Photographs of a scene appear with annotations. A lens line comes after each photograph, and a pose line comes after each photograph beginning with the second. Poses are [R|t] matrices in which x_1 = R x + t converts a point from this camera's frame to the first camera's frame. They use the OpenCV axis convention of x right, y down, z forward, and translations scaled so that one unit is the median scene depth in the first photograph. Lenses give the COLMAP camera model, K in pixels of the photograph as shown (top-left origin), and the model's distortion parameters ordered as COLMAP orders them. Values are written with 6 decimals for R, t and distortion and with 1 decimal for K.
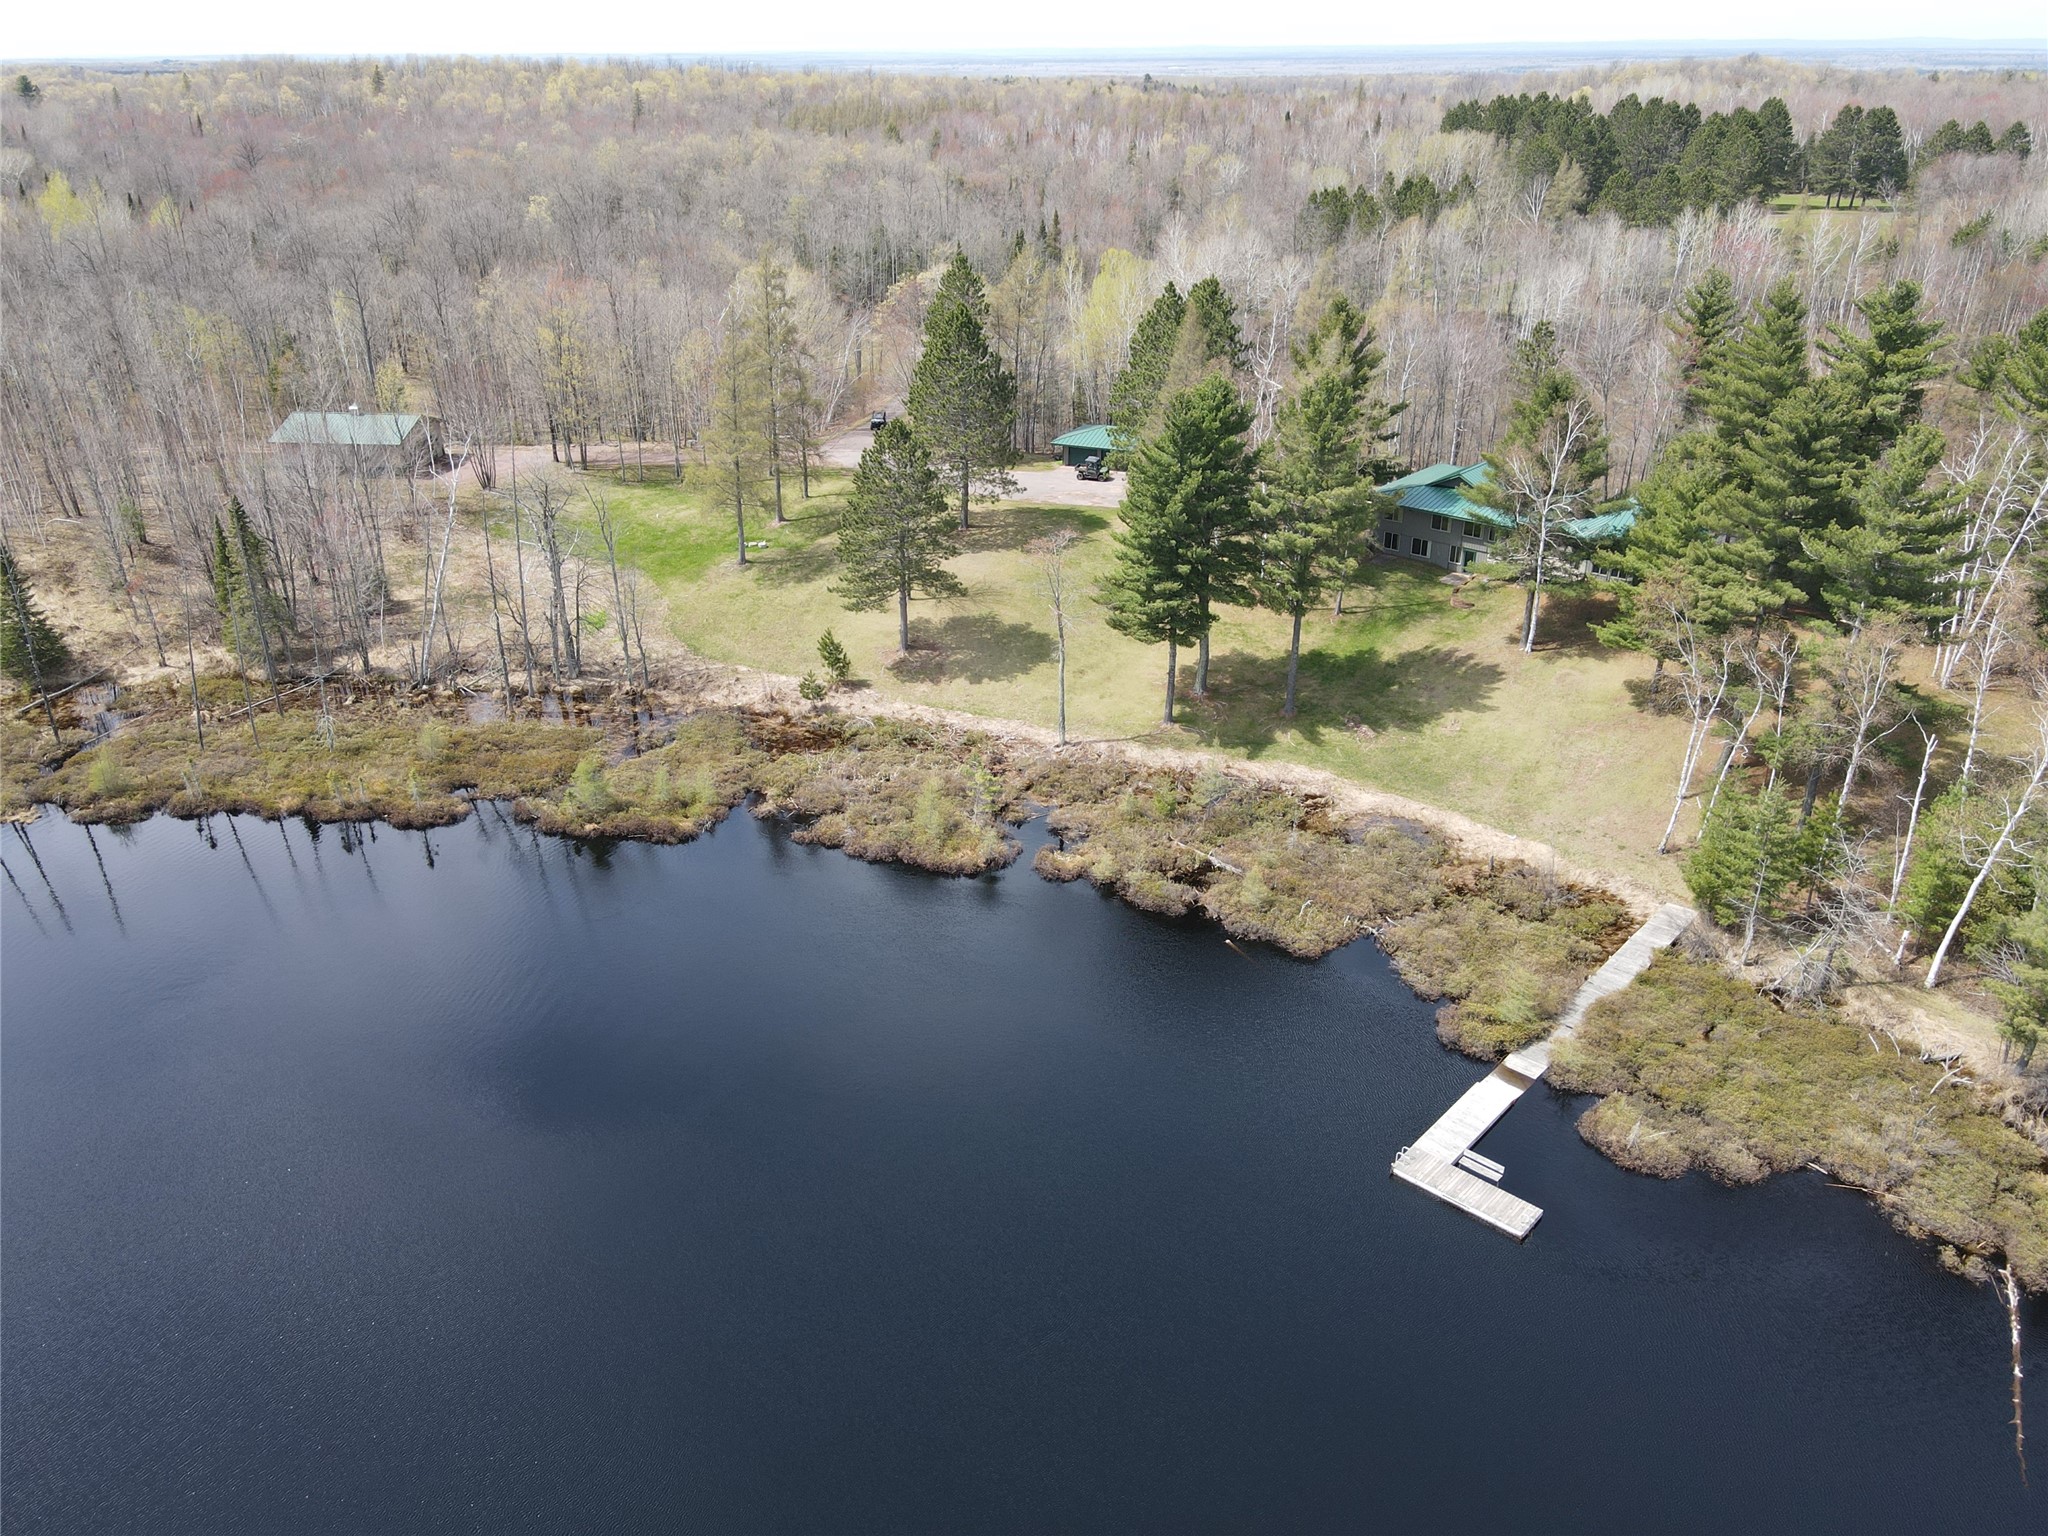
lens RADIAL K [[1500.9, 0, 1023.3], [0, 1500.9, 754.7], [0, 0, 1]] dist [0.020021, -0.003018]
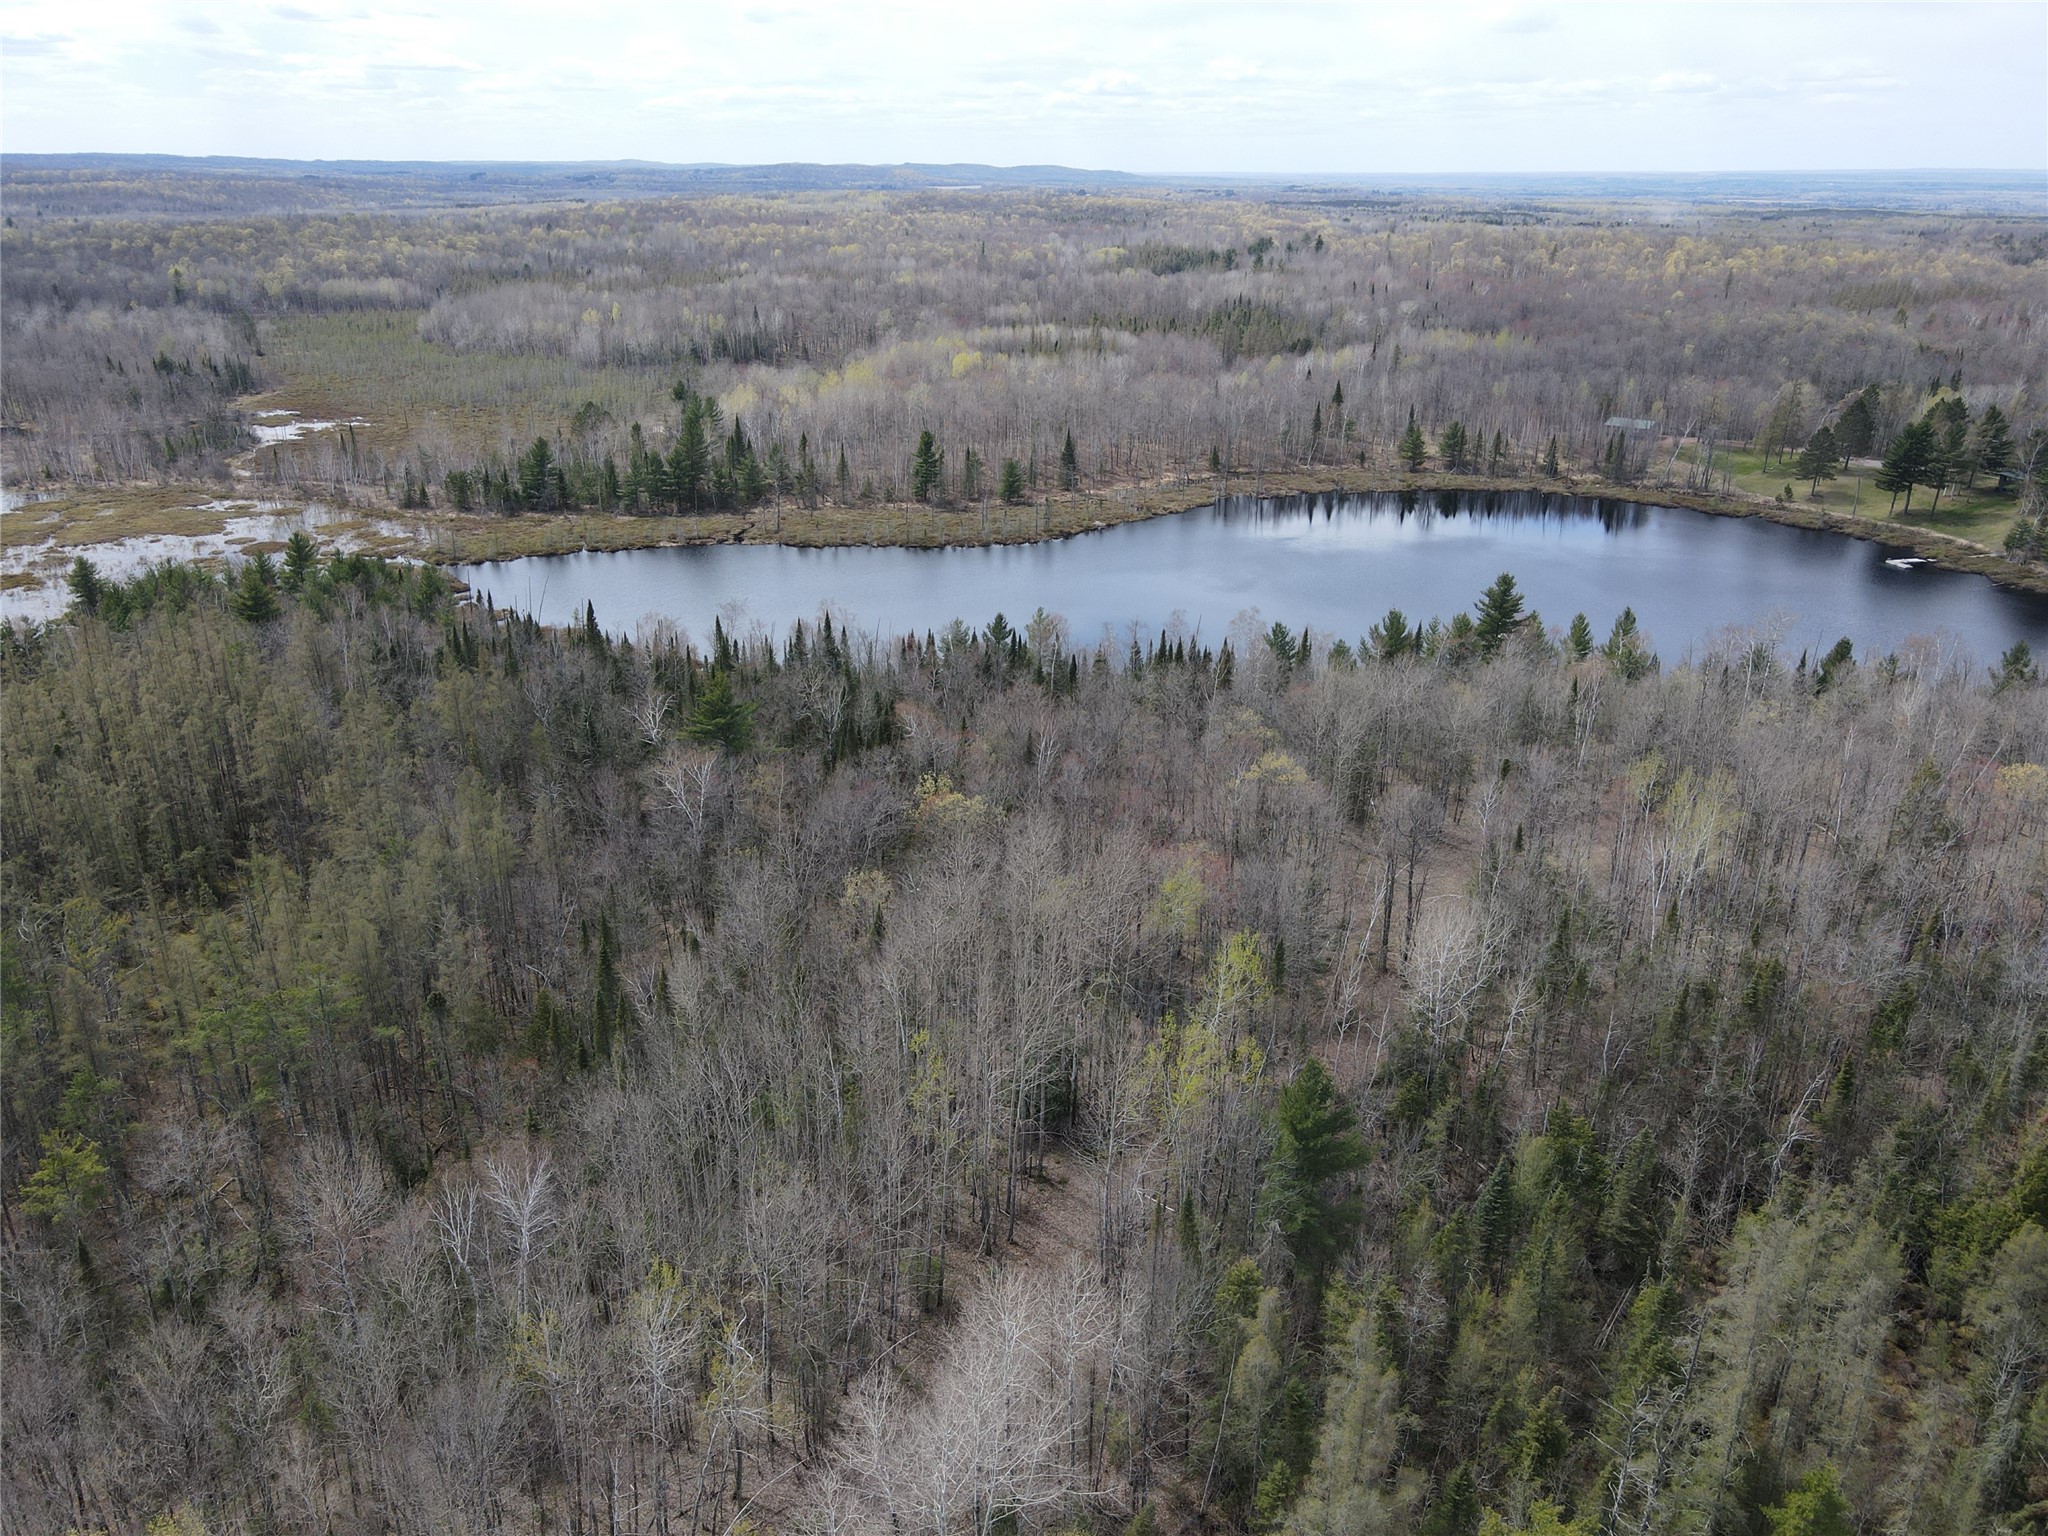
lens RADIAL K [[1500.9, 0, 1023.2], [0, 1500.9, 770.5], [0, 0, 1]] dist [0.020021, -0.003018]
pose [[0.811706, 0.223434, -0.539639, 0.481052], [-0.253305, 0.967191, 0.019446, 0.970265], [0.526279, 0.120909, 0.841672, -2.884883]]
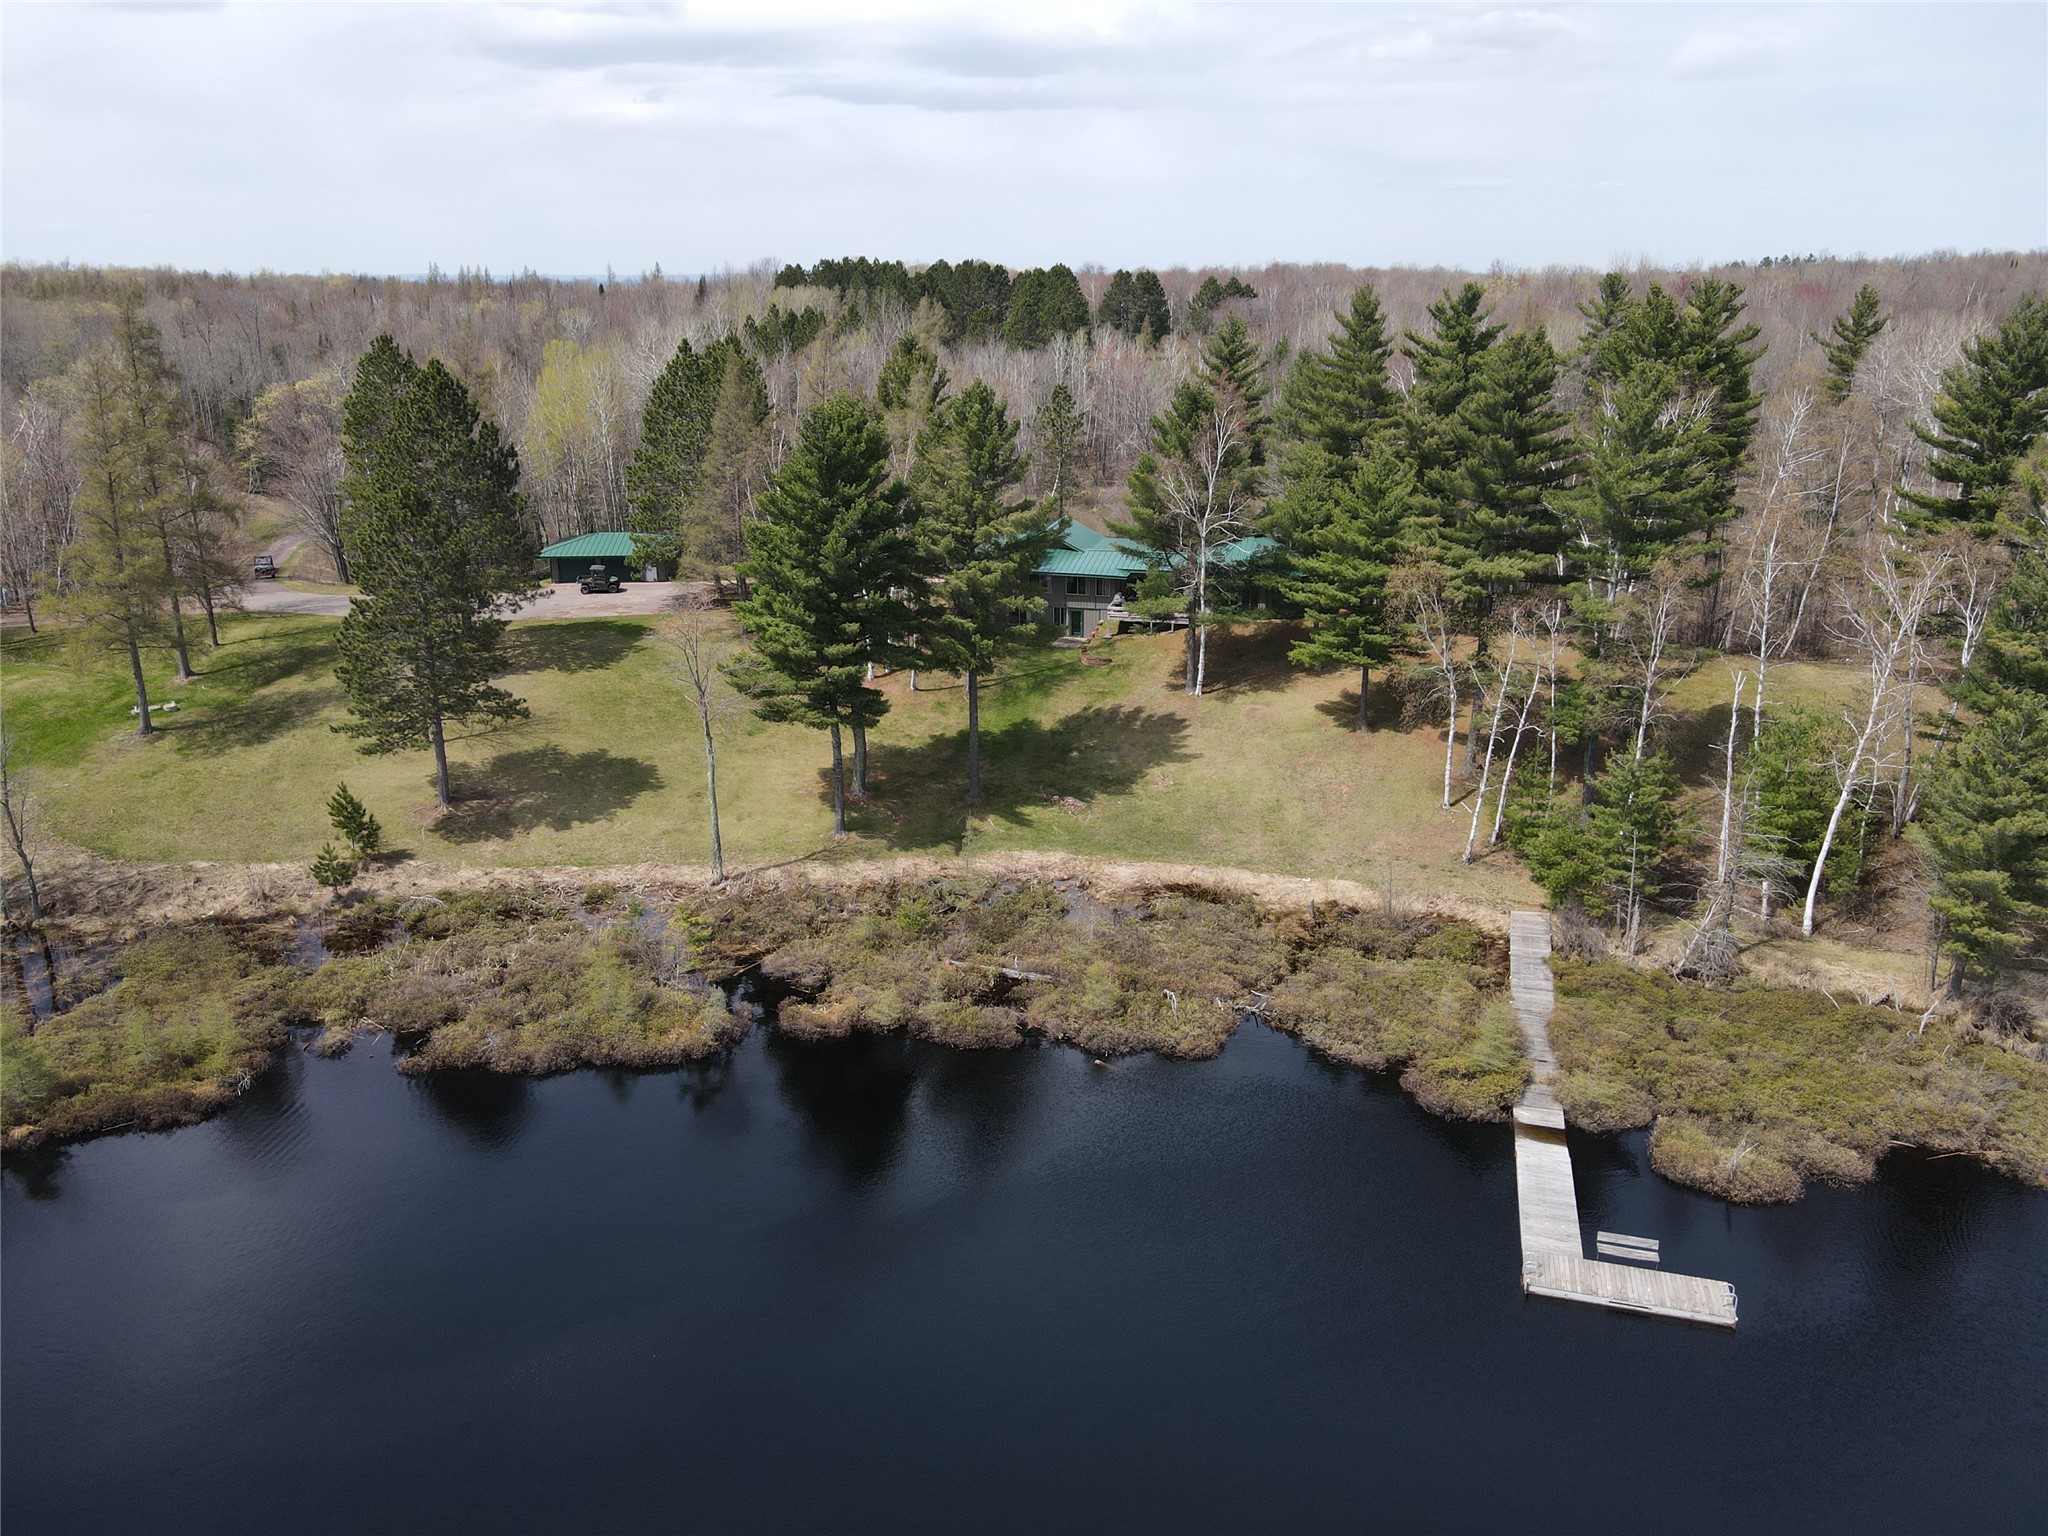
lens RADIAL K [[1500.9, 0, 1011.7], [0, 1500.9, 767.1], [0, 0, 1]] dist [0.020021, -0.003018]
pose [[0.896167, -0.137235, 0.421961, -0.149350], [0.188312, 0.978711, -0.081632, 0.025925], [-0.401775, 0.152616, 0.902932, 0.244894]]
